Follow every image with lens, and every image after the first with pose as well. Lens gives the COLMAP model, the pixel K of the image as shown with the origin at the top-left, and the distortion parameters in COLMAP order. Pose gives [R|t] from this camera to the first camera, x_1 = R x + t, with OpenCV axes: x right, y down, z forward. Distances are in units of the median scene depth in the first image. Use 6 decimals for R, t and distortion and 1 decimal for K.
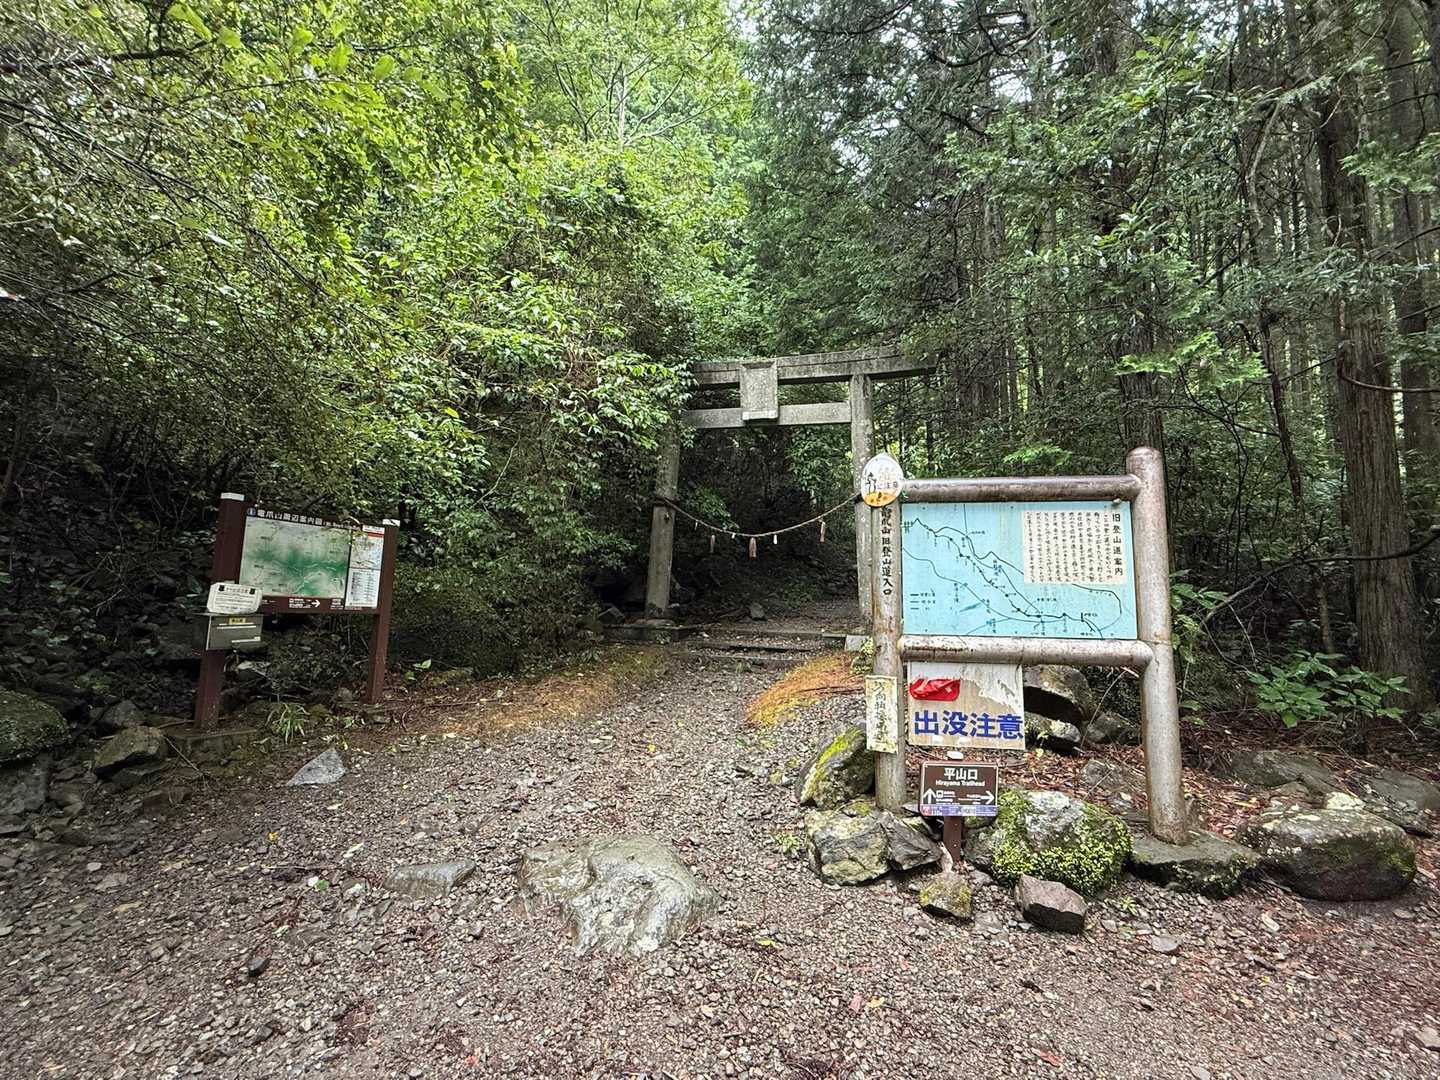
lens RADIAL K [[556.6, 0, 721.0], [0, 556.6, 534.4], [0, 0, 1]] dist [-0.003235, -0.000285]
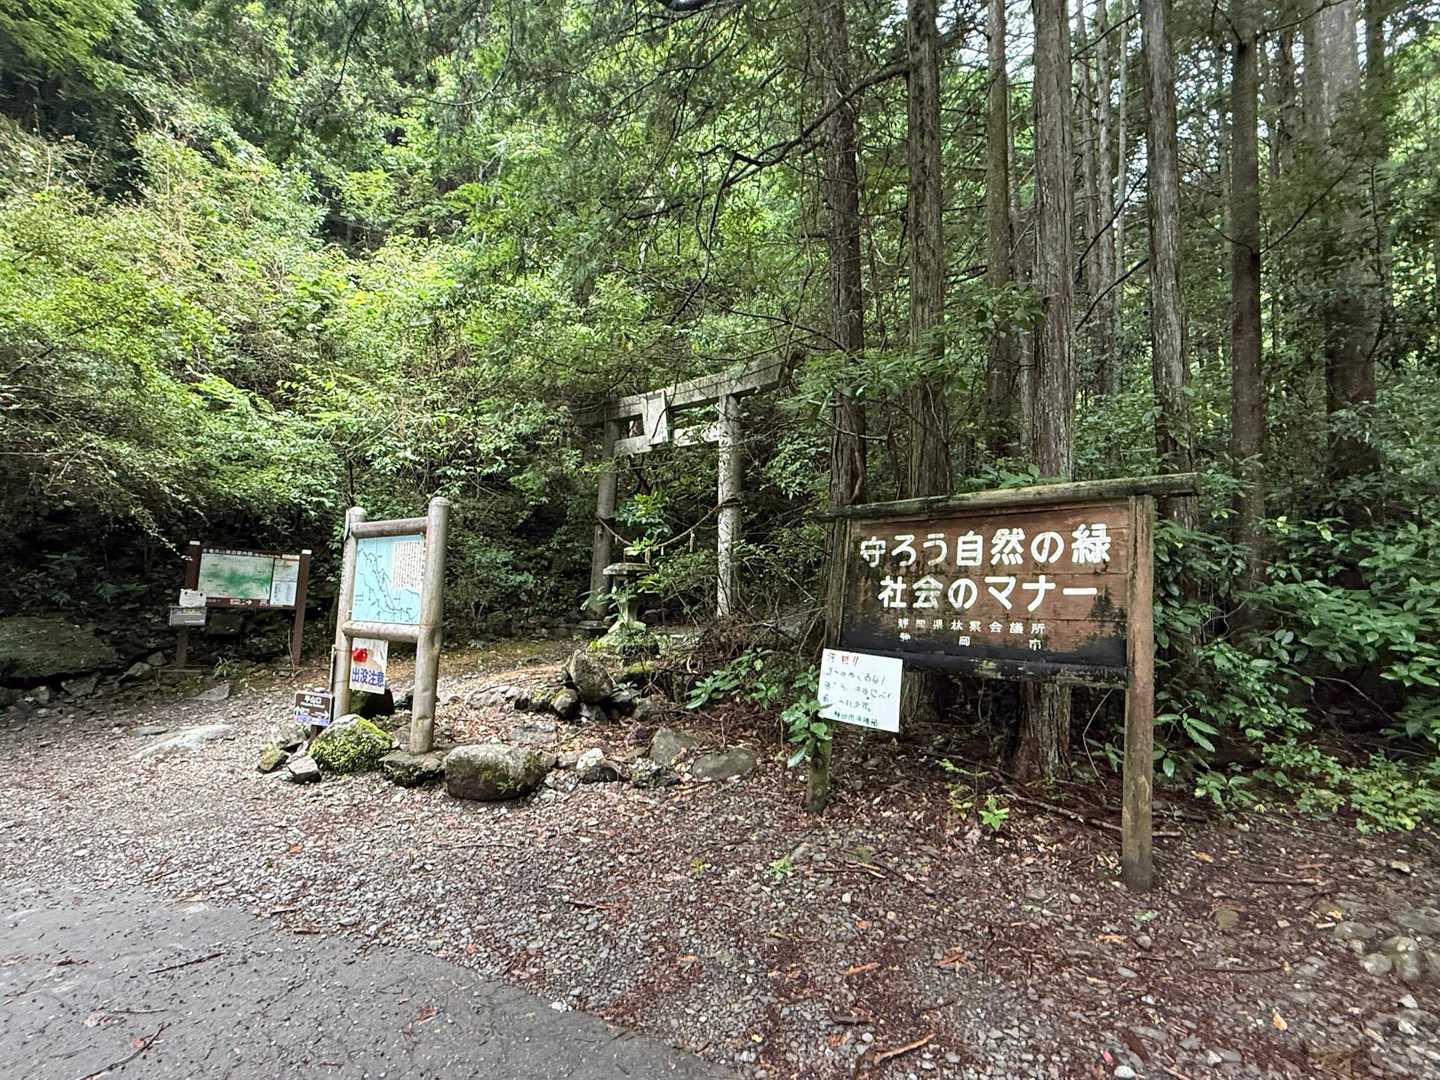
lens RADIAL K [[589.1, 0, 719.5], [0, 589.1, 543.2], [0, 0, 1]] dist [-0.001807, -0.000058]
pose [[0.923327, -0.033920, -0.382515, 1.350278], [0.036330, 0.999339, -0.000924, -0.002442], [0.382293, -0.013044, 0.923949, -0.112958]]
